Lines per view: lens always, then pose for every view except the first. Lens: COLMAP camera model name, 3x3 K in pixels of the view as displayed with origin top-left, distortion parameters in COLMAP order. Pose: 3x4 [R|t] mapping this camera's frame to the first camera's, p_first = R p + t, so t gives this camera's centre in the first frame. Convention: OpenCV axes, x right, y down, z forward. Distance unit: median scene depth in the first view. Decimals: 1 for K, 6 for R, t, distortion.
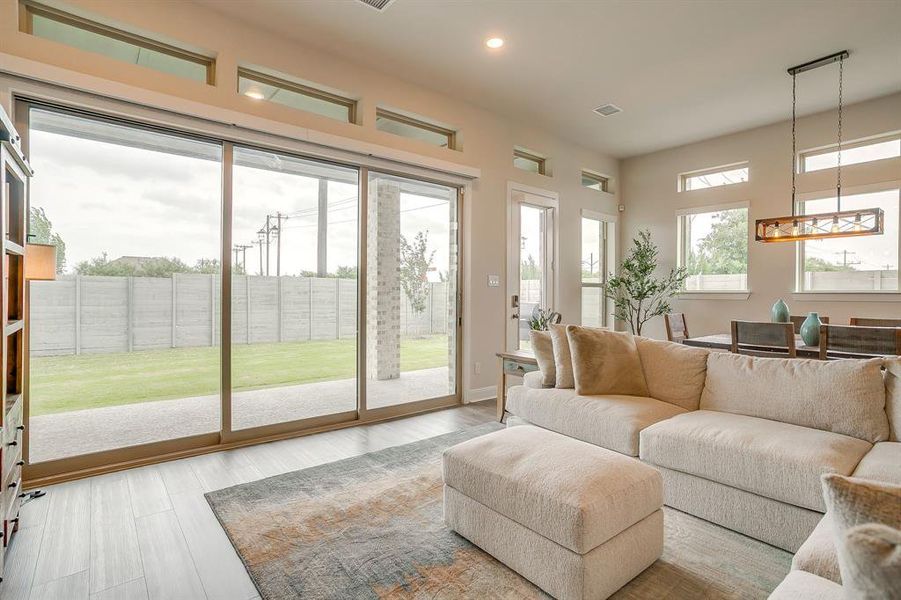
lens RADIAL K [[444.3, 0, 438.6], [0, 444.3, 288.9], [0, 0, 1]] dist [-0.037593, 0.017788]
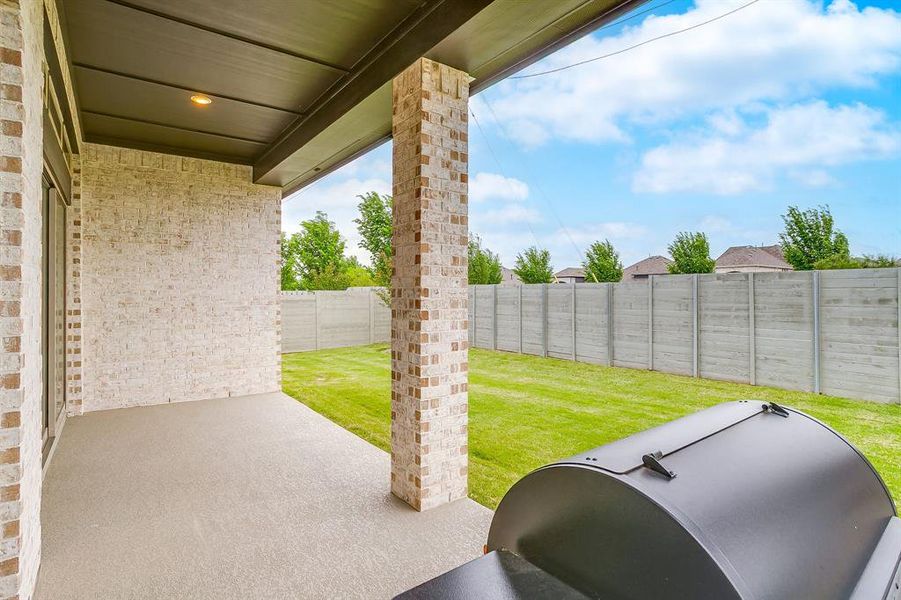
lens RADIAL K [[444.3, 0, 440.5], [0, 444.3, 291.5], [0, 0, 1]] dist [-0.037593, 0.017788]
pose [[-0.031755, -0.012247, -0.999421, 0.371025], [0.017326, 0.999768, -0.012802, -0.007578], [0.999346, -0.017722, -0.031535, 1.139438]]
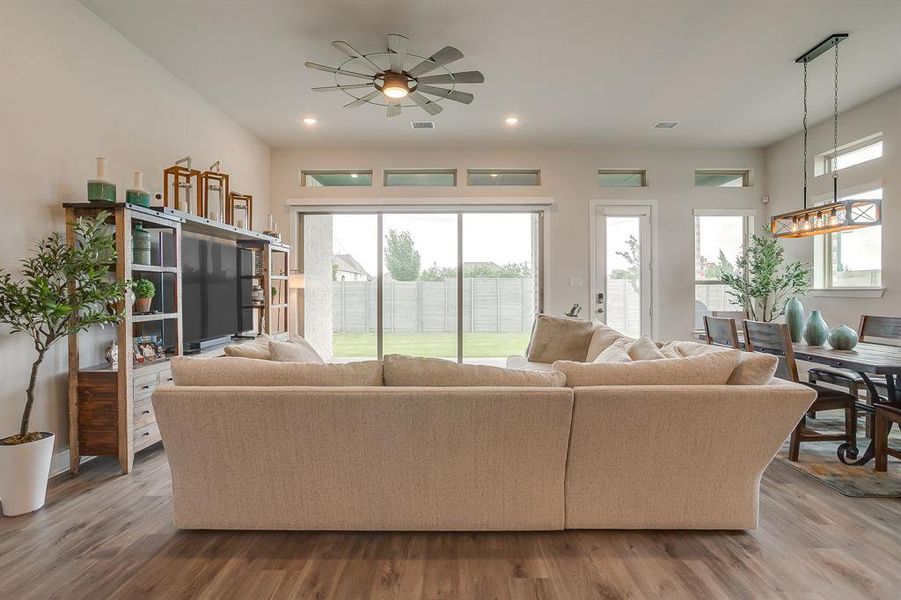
lens RADIAL K [[444.3, 0, 446.1], [0, 444.3, 292.8], [0, 0, 1]] dist [-0.037593, 0.017788]
pose [[0.773238, -0.005036, -0.634095, 0.507980], [0.013118, 0.999881, 0.008056, -0.001674], [0.633980, -0.014547, 0.773213, -0.159146]]
